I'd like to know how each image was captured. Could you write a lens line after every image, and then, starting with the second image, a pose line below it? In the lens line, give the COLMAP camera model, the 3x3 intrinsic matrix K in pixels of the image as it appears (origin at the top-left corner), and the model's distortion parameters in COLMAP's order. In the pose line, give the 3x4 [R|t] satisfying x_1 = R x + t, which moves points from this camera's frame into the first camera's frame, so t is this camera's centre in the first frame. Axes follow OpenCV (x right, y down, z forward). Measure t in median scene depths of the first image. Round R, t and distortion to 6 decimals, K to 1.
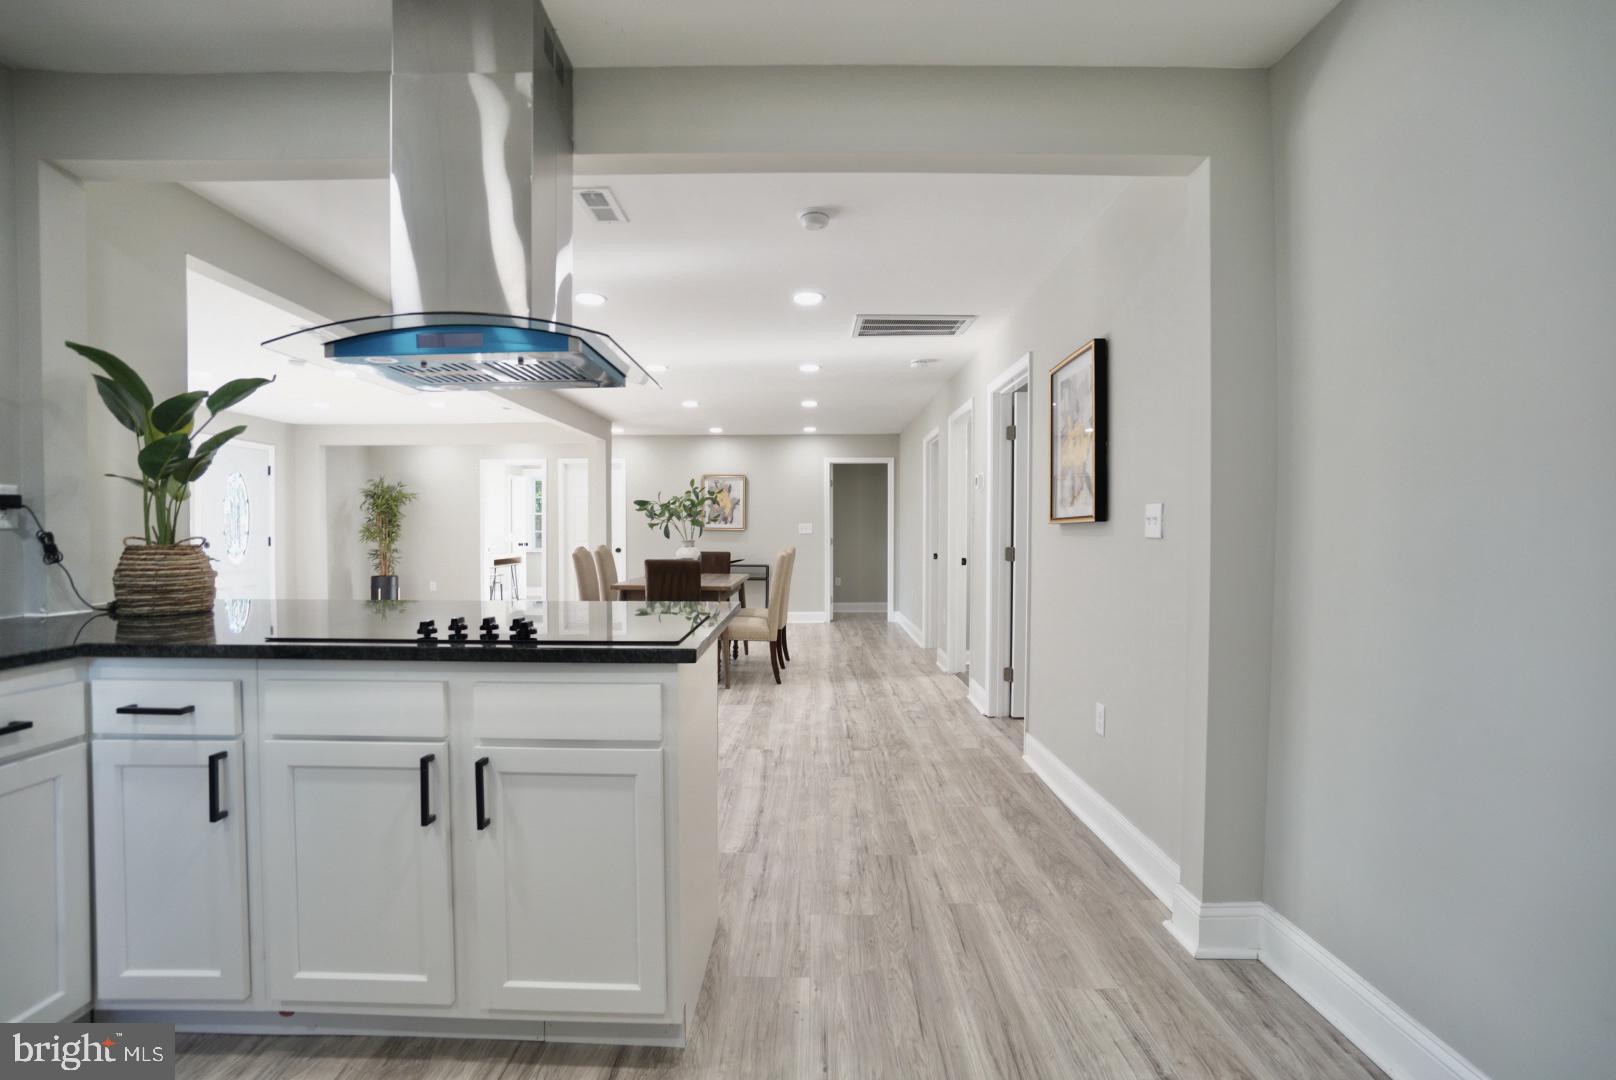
lens RADIAL K [[722.4, 0, 794.5], [0, 722.4, 547.2], [0, 0, 1]] dist [-0.059531, 0.023163]
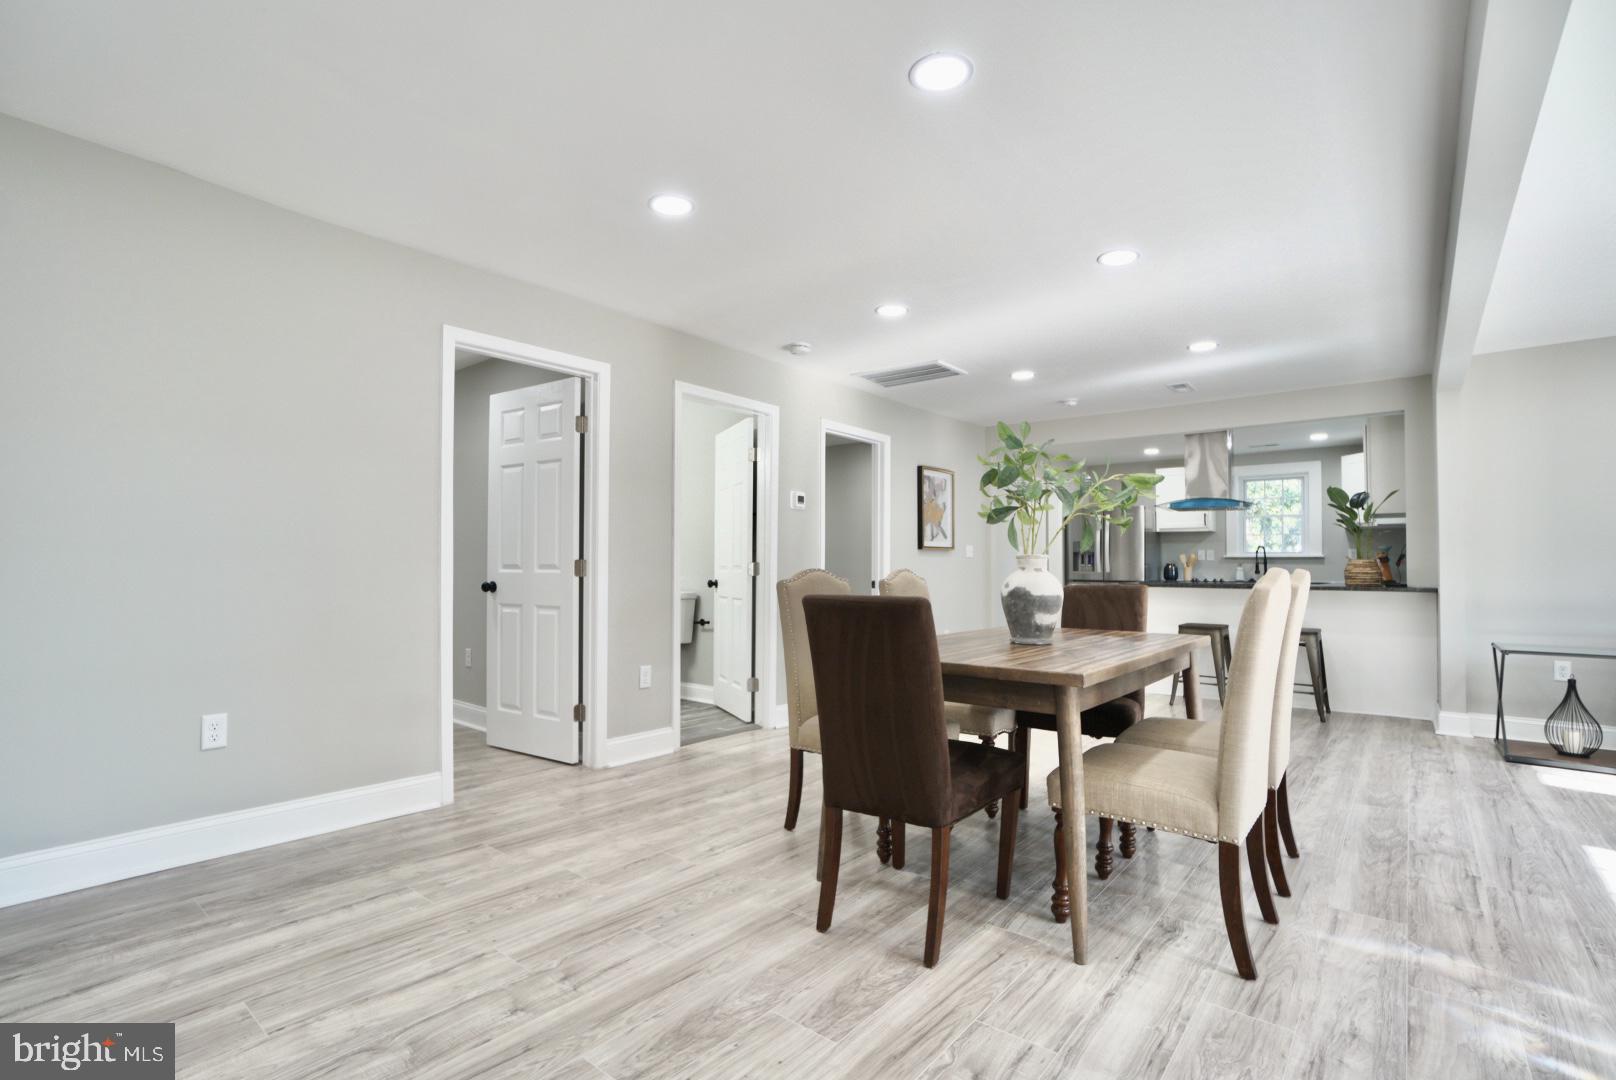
lens RADIAL K [[756.4, 0, 802.2], [0, 756.4, 547.4], [0, 0, 1]] dist [-0.050848, 0.019784]
pose [[-0.781459, 0.010318, 0.623872, -0.375534], [0.005845, 0.999940, -0.009216, -0.013143], [-0.623930, -0.003555, -0.781472, 1.675259]]
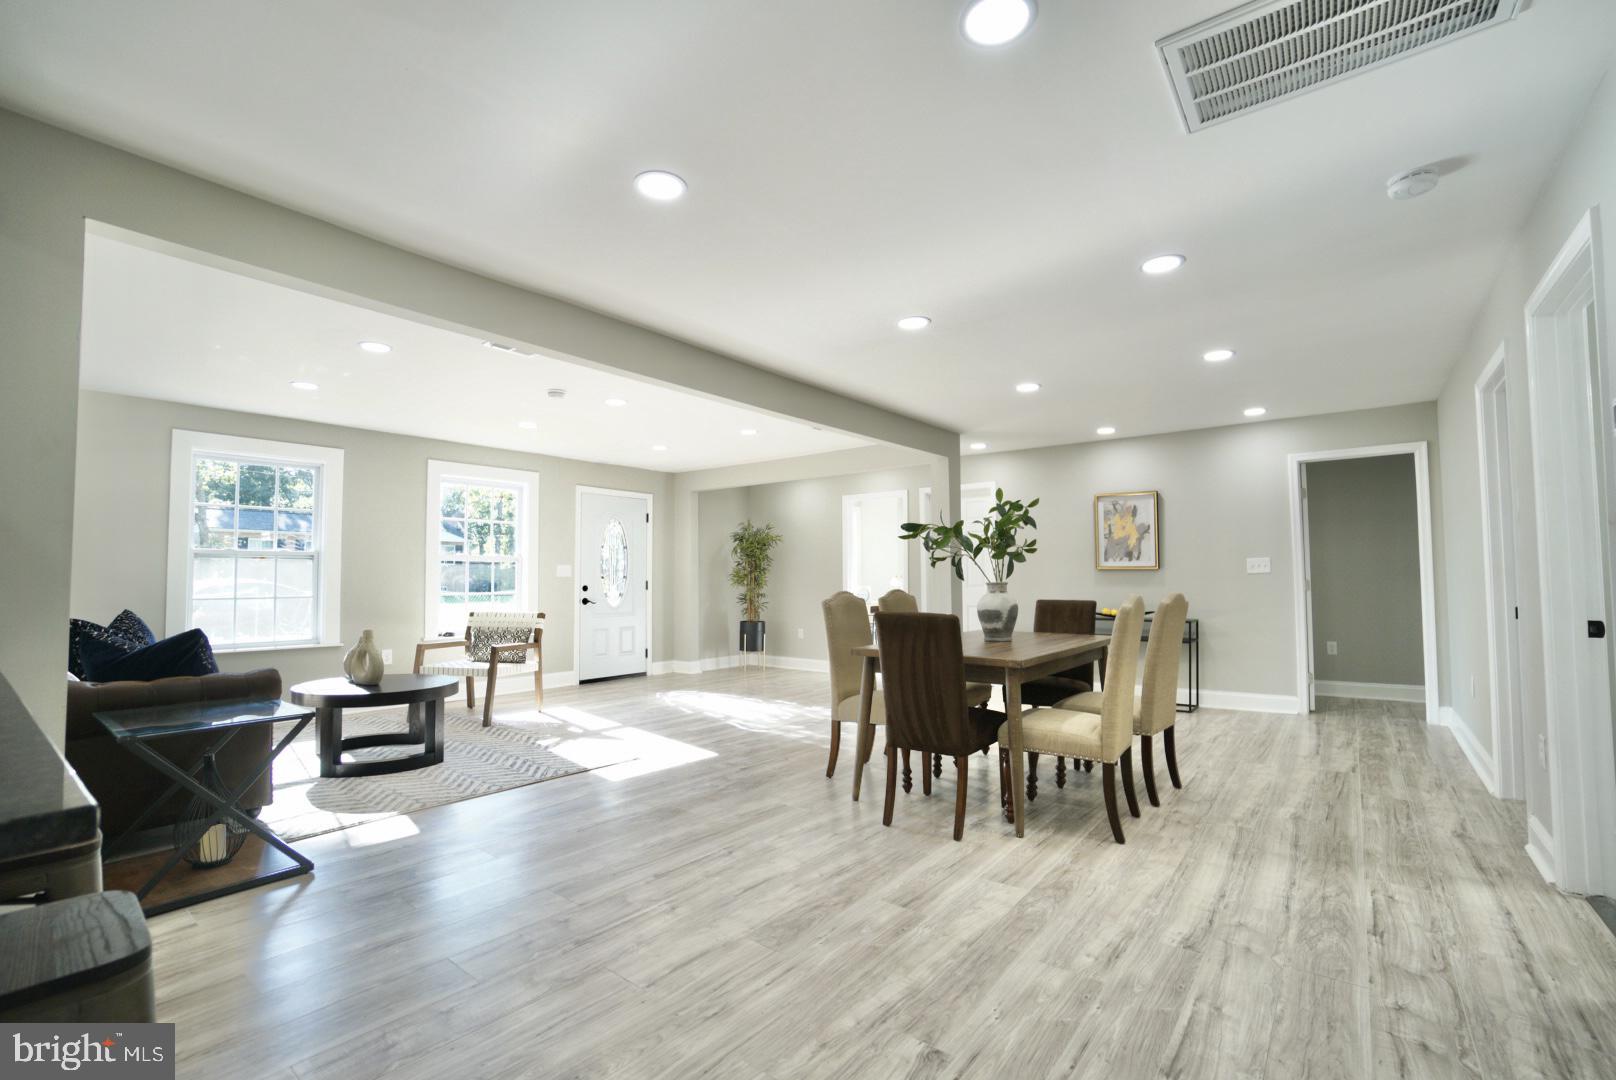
lens RADIAL K [[714.7, 0, 799.8], [0, 714.7, 545.3], [0, 0, 1]] dist [-0.064191, 0.023241]
pose [[0.794791, -0.034289, -0.605914, 0.119917], [-0.006785, 0.997838, -0.065368, 0.000257], [0.606845, 0.056065, 0.792840, 0.437568]]
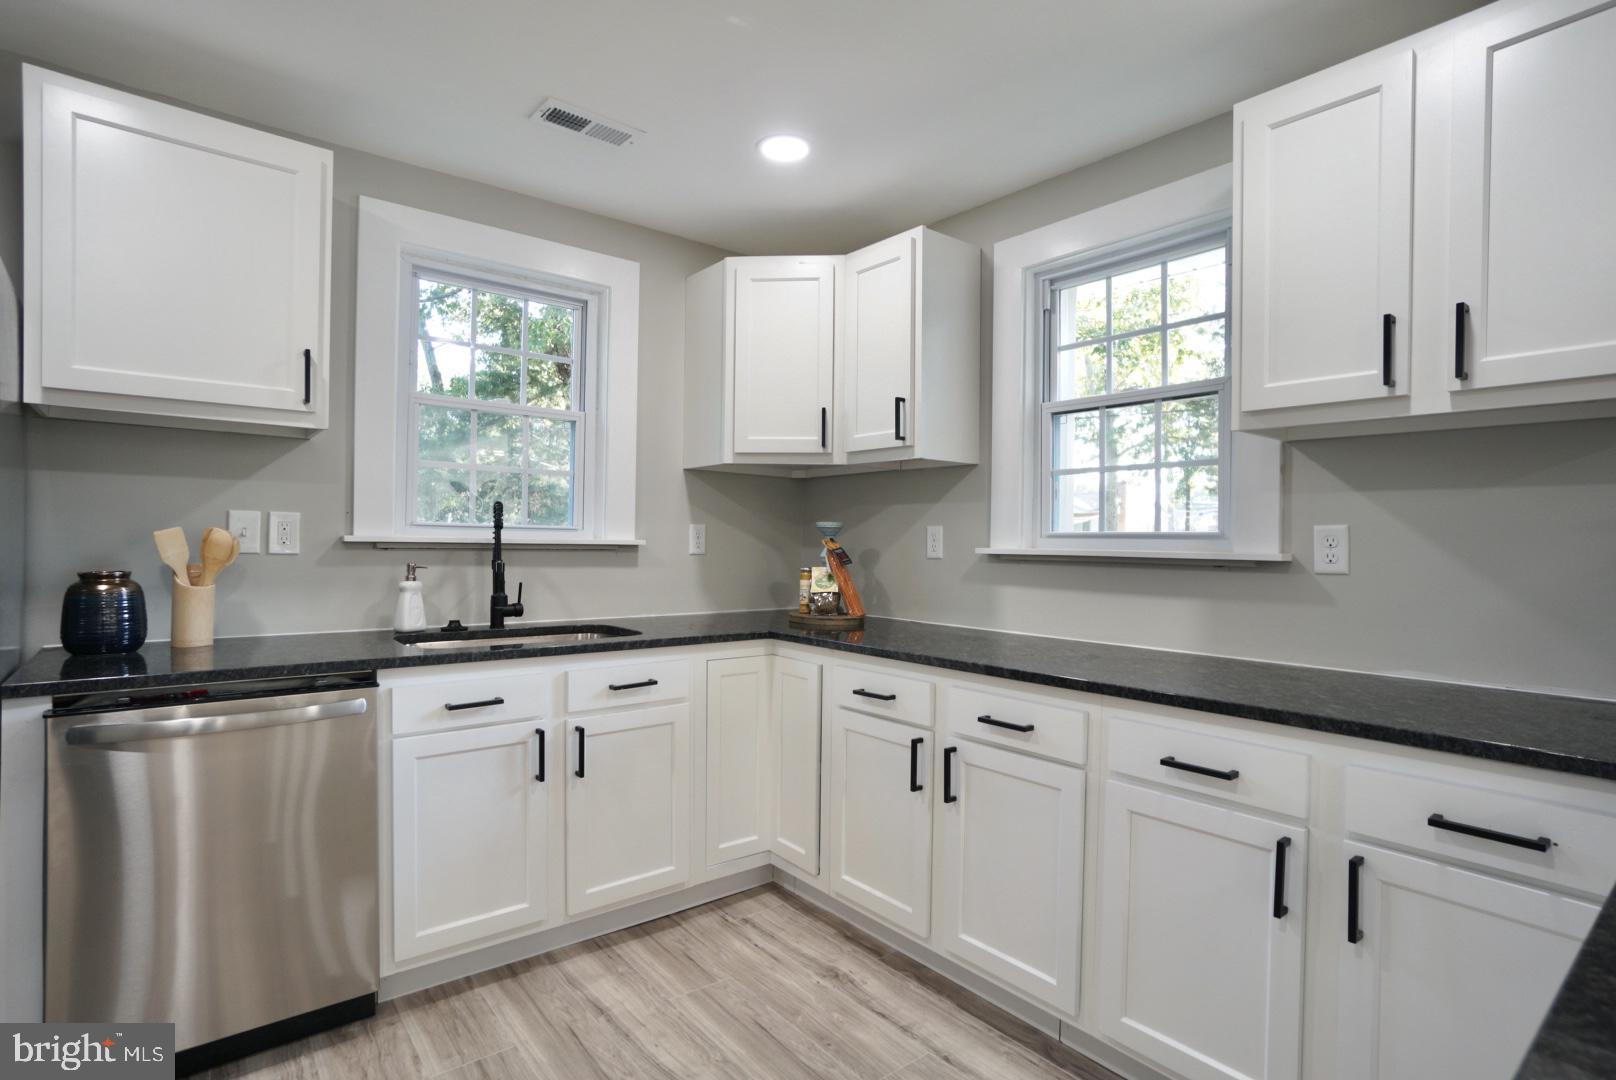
lens RADIAL K [[798.5, 0, 800.5], [0, 798.5, 551.7], [0, 0, 1]] dist [-0.032853, 0.000206]
pose [[-0.767727, -0.005653, -0.640752, 0.016105], [-0.030894, 0.999125, 0.028202, -0.016207], [0.640032, 0.041446, -0.767229, 0.288569]]
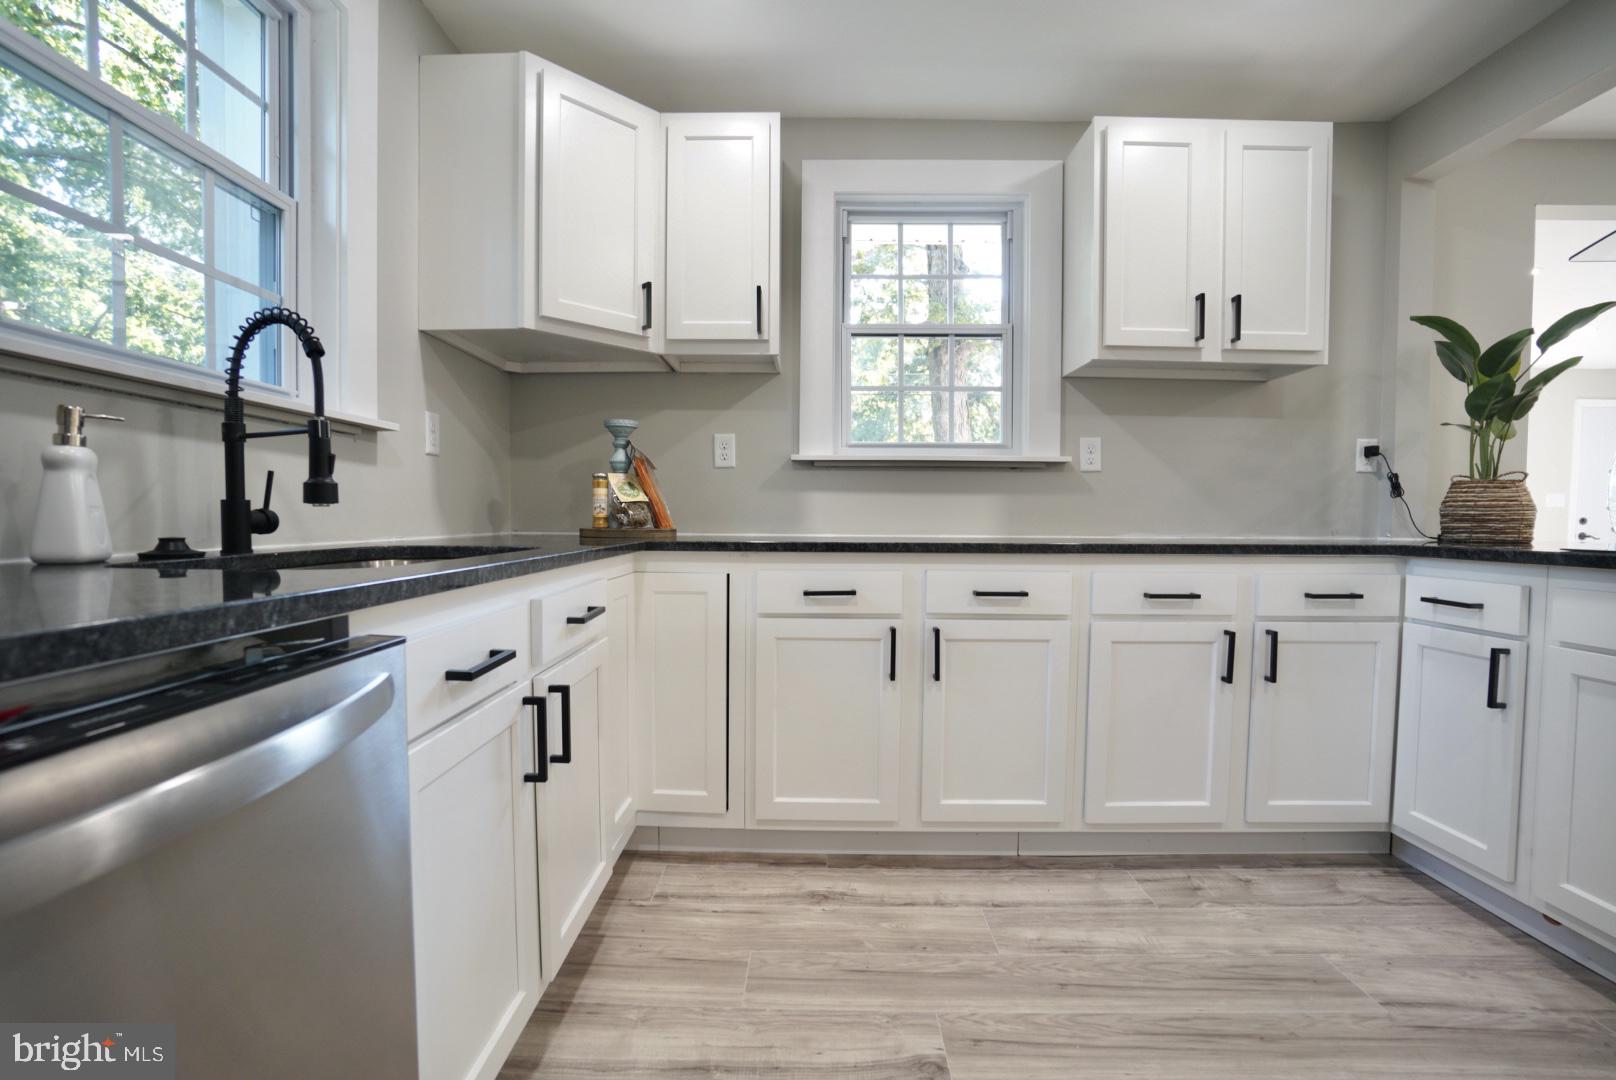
lens RADIAL K [[714.7, 0, 799.8], [0, 714.7, 545.3], [0, 0, 1]] dist [-0.064191, 0.023241]
pose [[0.000771, 0.038188, -0.999270, 0.071017], [-0.030685, 0.998801, 0.038147, 0.034897], [0.999529, 0.030633, 0.001942, -0.033020]]
